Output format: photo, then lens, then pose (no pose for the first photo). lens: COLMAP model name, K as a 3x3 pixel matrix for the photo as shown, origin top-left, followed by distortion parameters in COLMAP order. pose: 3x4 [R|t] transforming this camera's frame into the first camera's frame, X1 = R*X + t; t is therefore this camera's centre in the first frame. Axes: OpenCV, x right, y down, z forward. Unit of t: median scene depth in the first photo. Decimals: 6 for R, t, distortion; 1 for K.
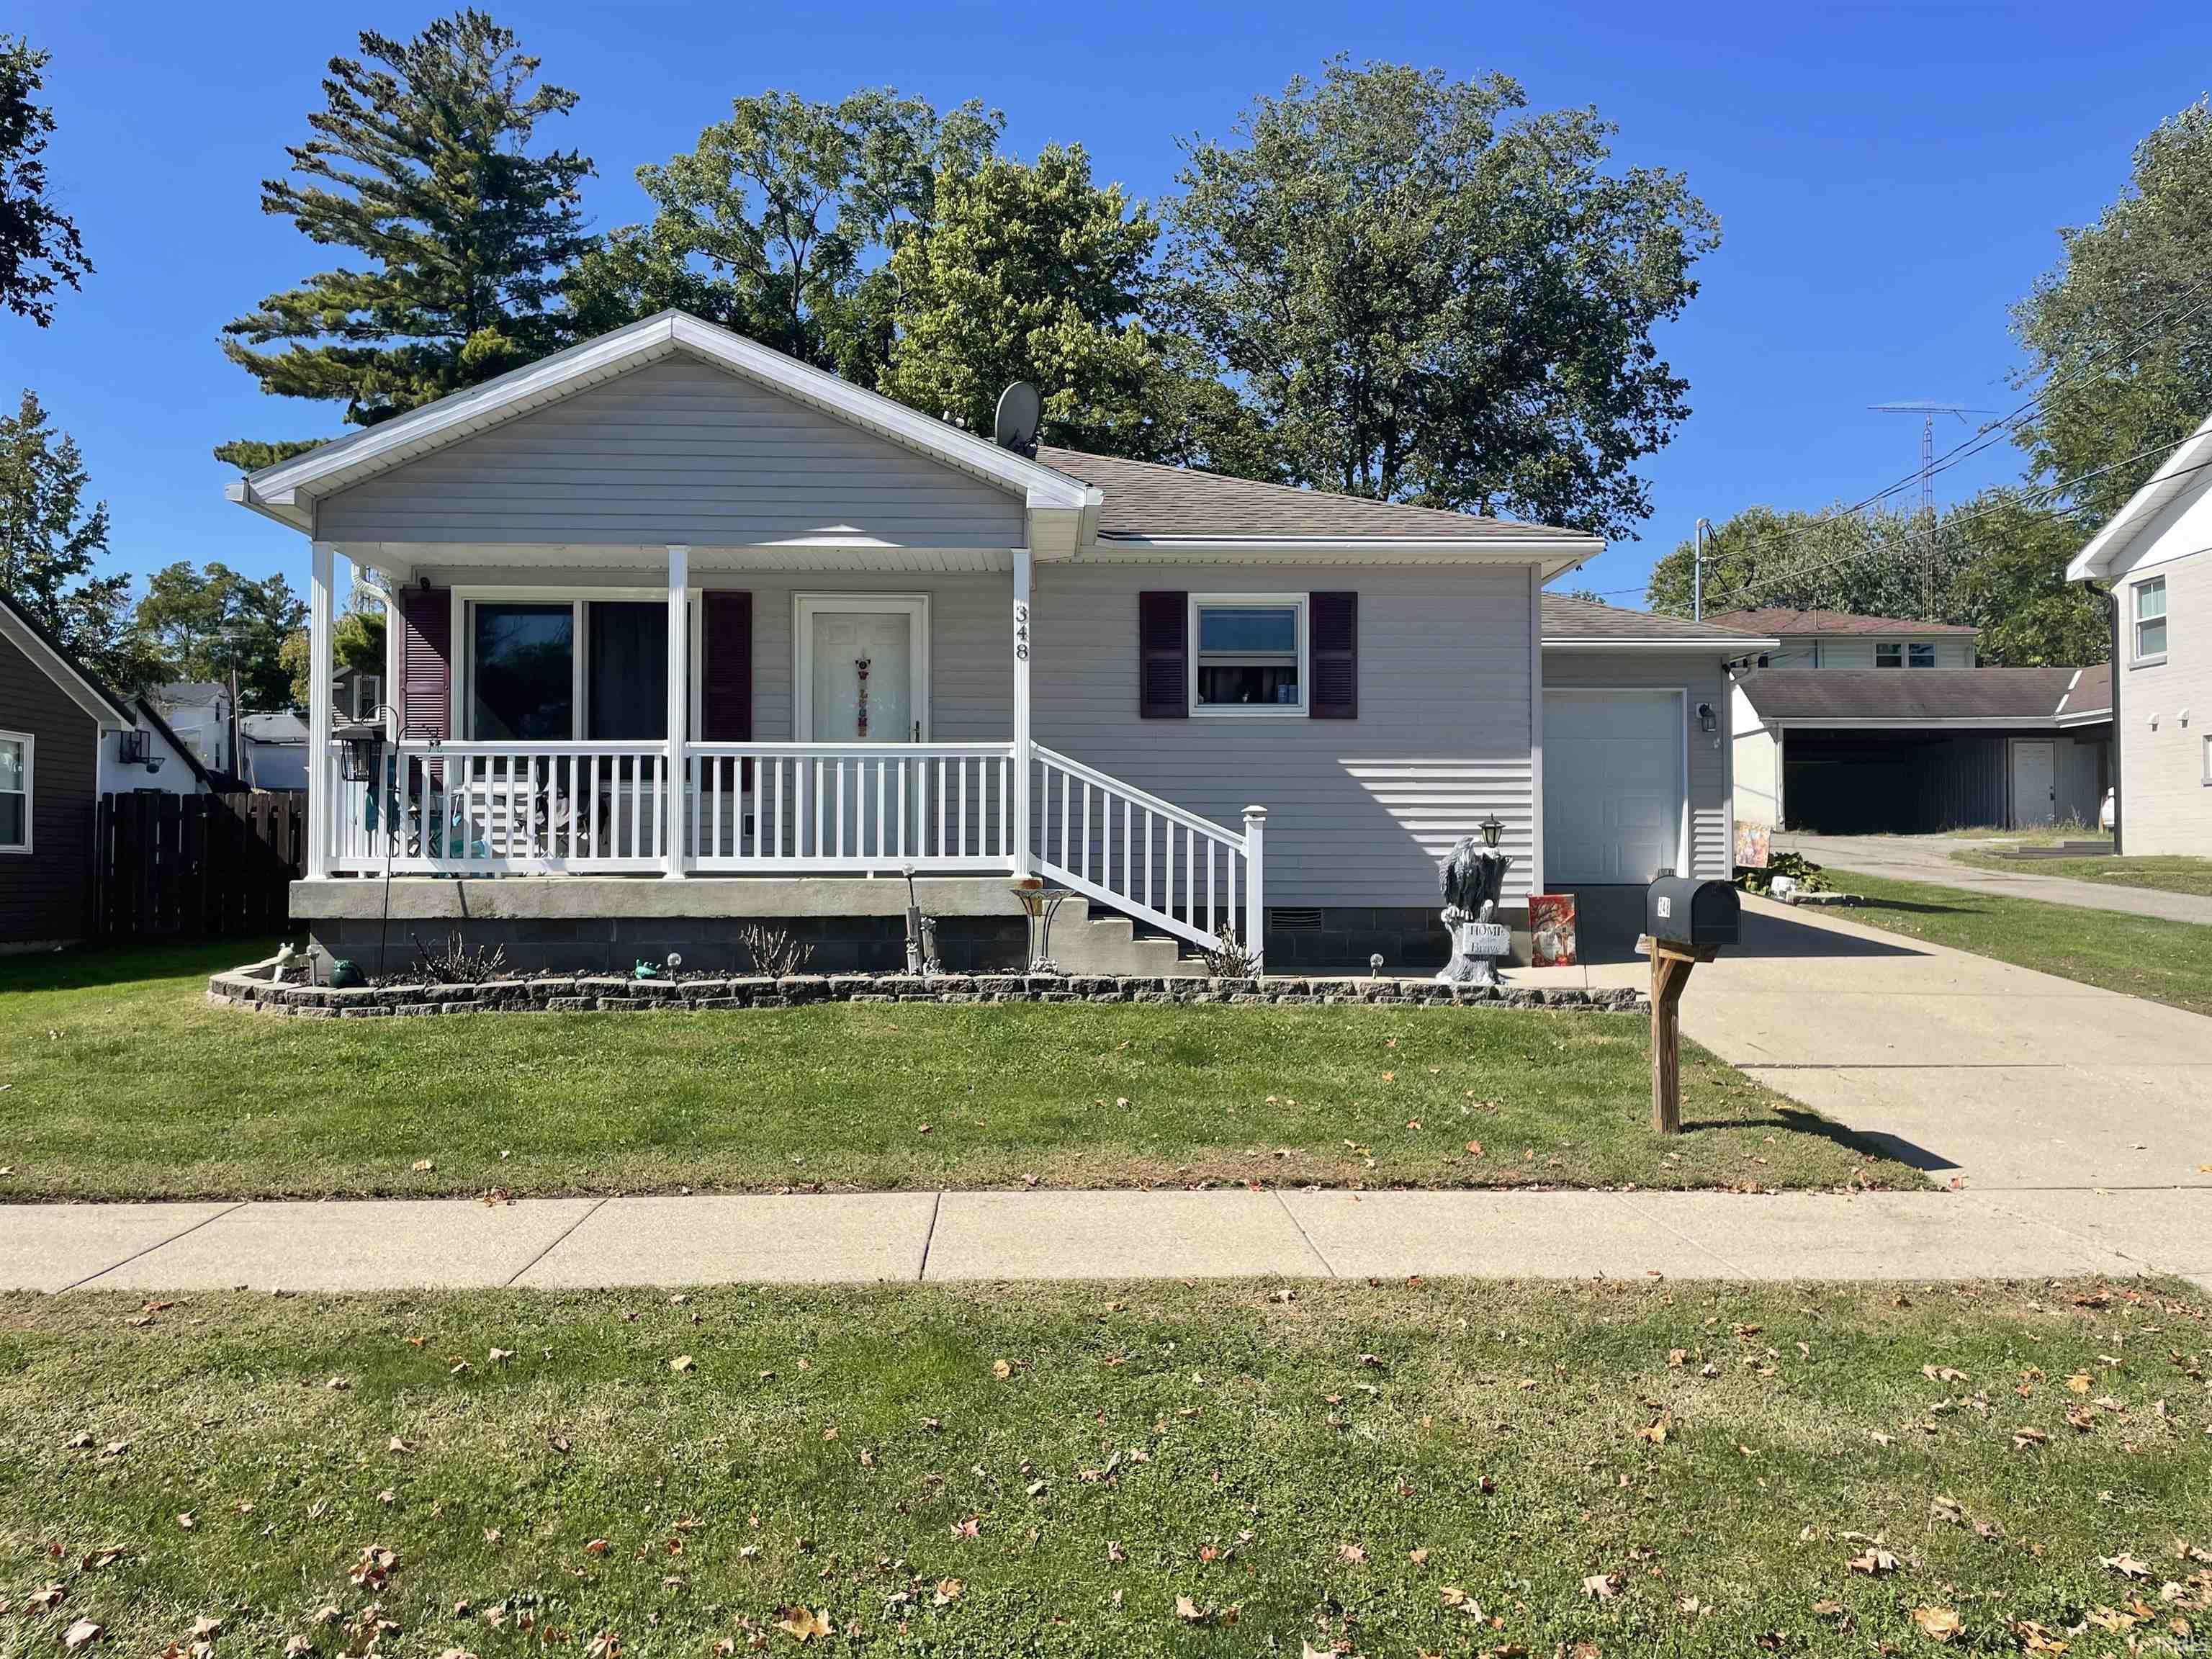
lens RADIAL K [[1684.4, 0, 1106.0], [0, 1684.4, 829.5], [0, 0, 1]] dist [0.120602, -0.157583]
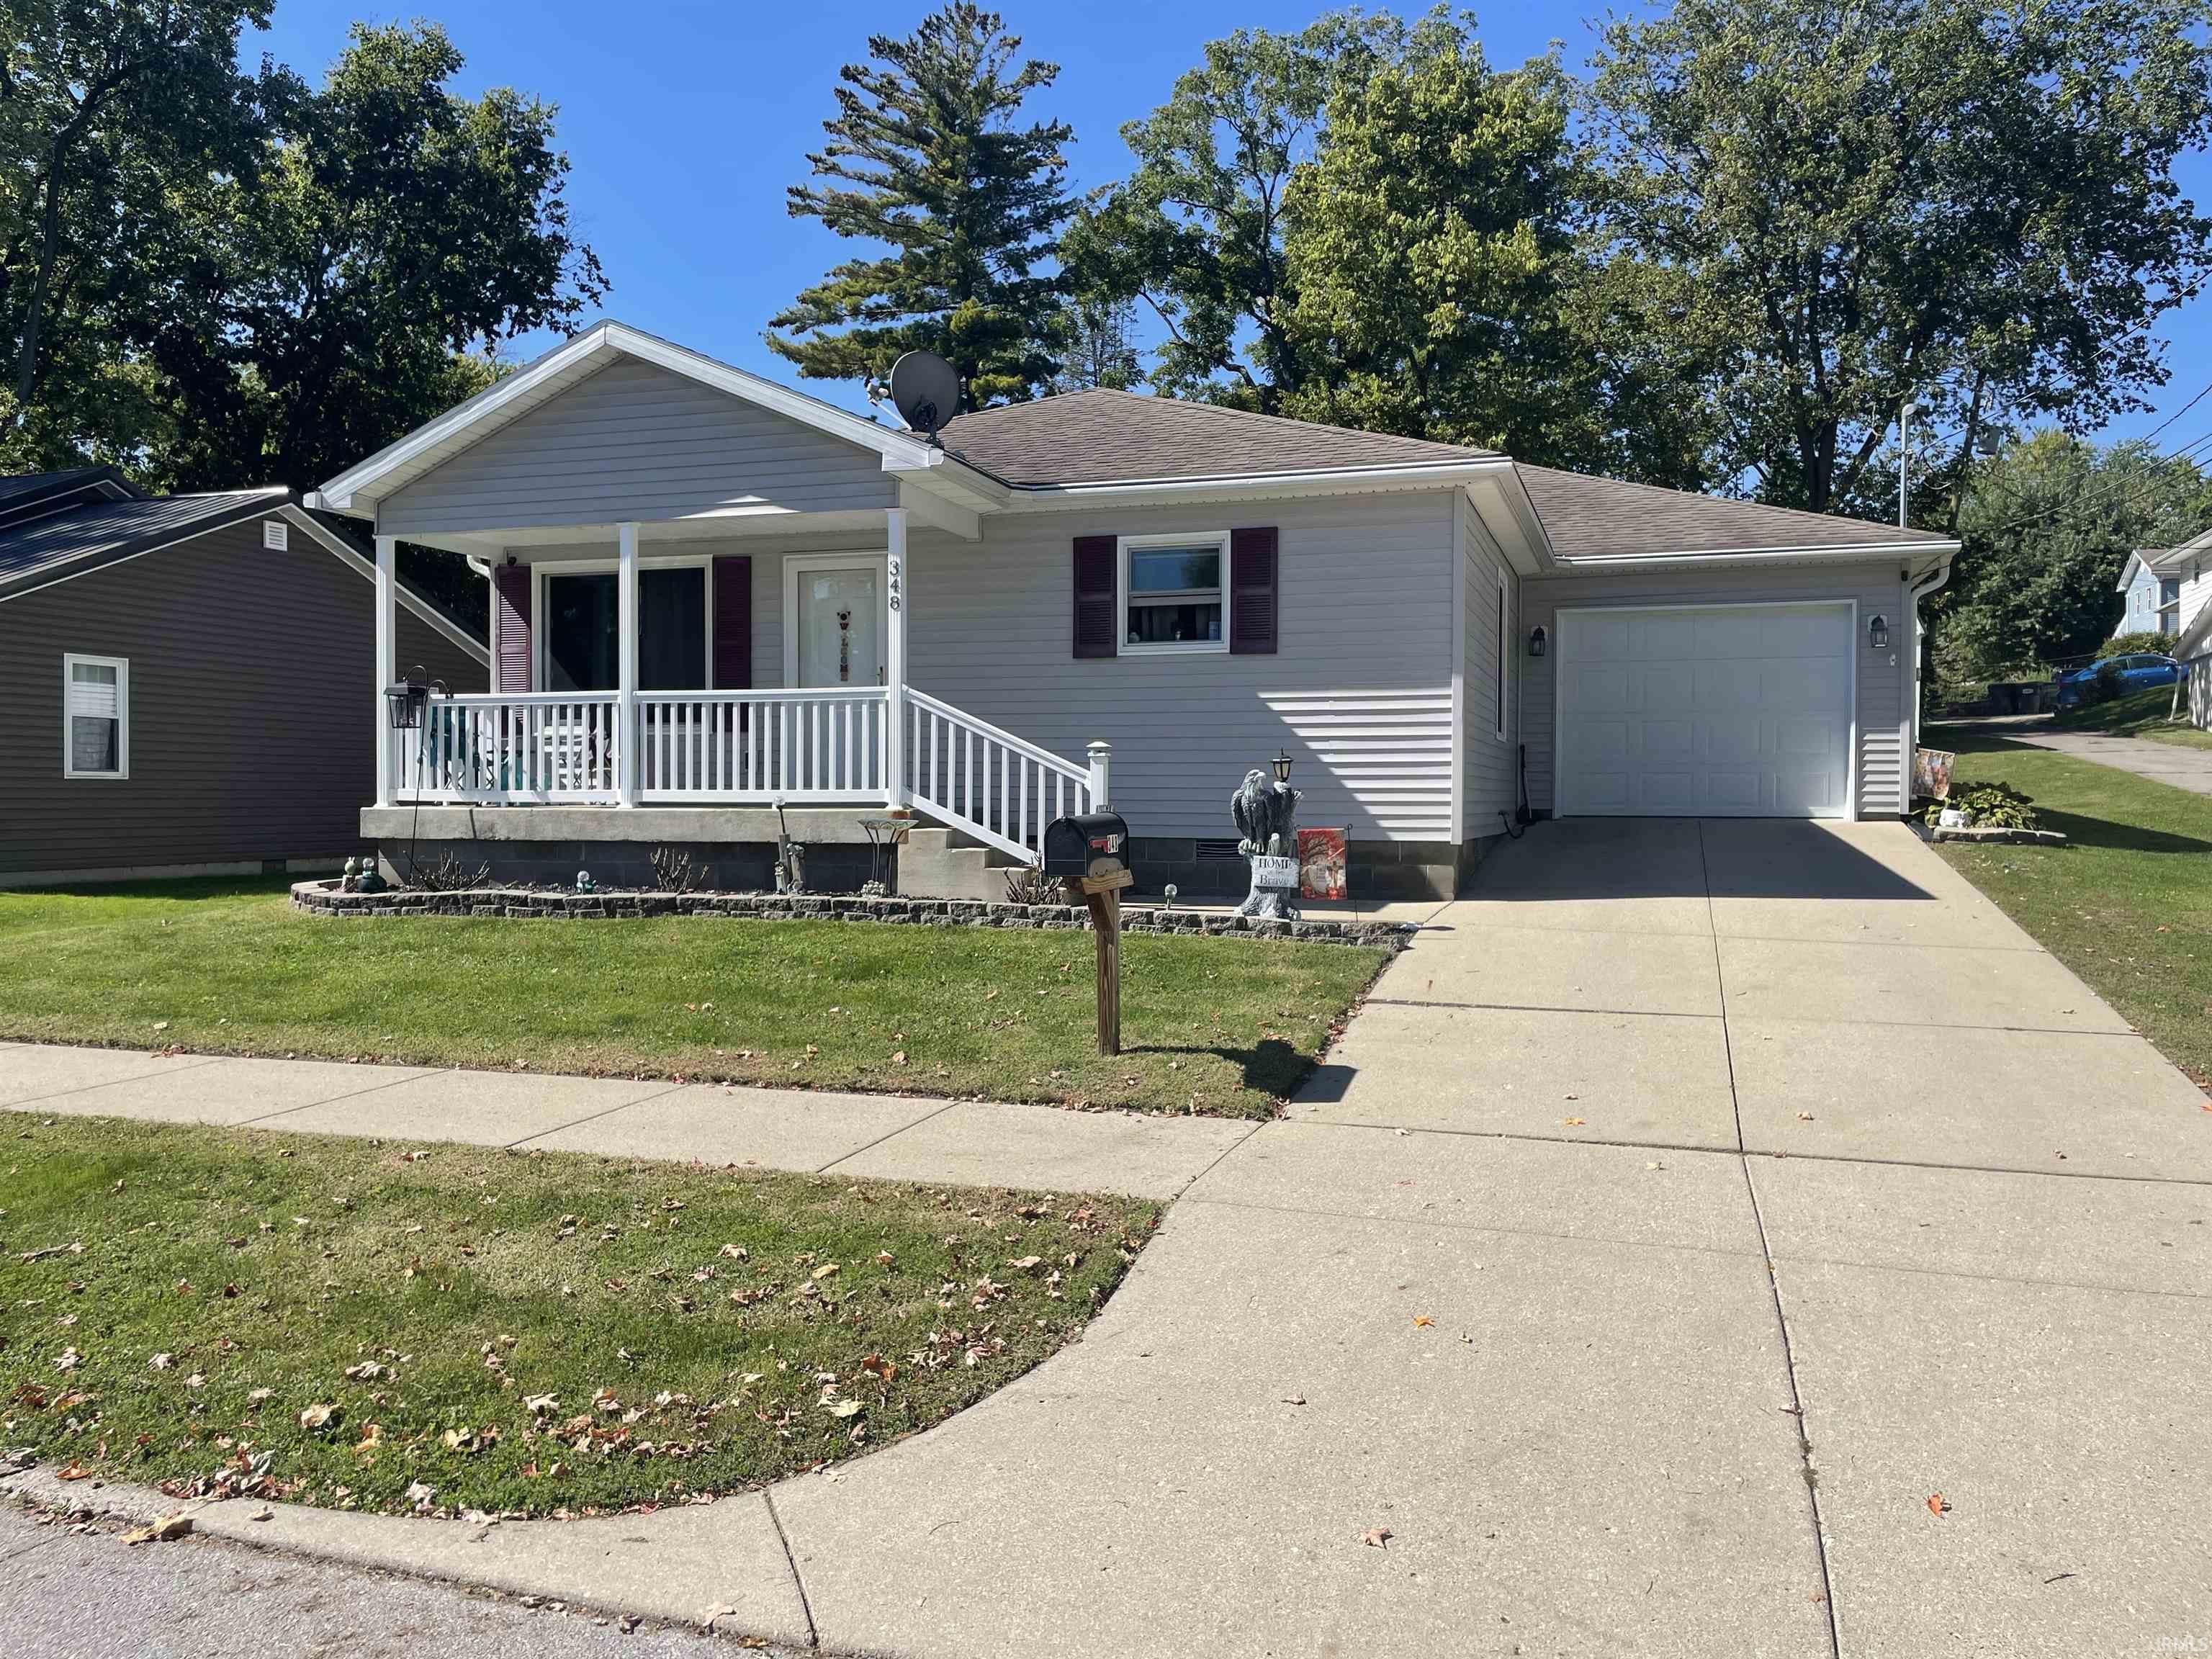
lens RADIAL K [[1684.3, 0, 1106.0], [0, 1684.3, 829.5], [0, 0, 1]] dist [0.098531, -0.129437]
pose [[0.935456, 0.009324, -0.353320, 0.409138], [0.006432, 0.999037, 0.043393, -0.004424], [0.353384, -0.042865, 0.934496, 0.015084]]
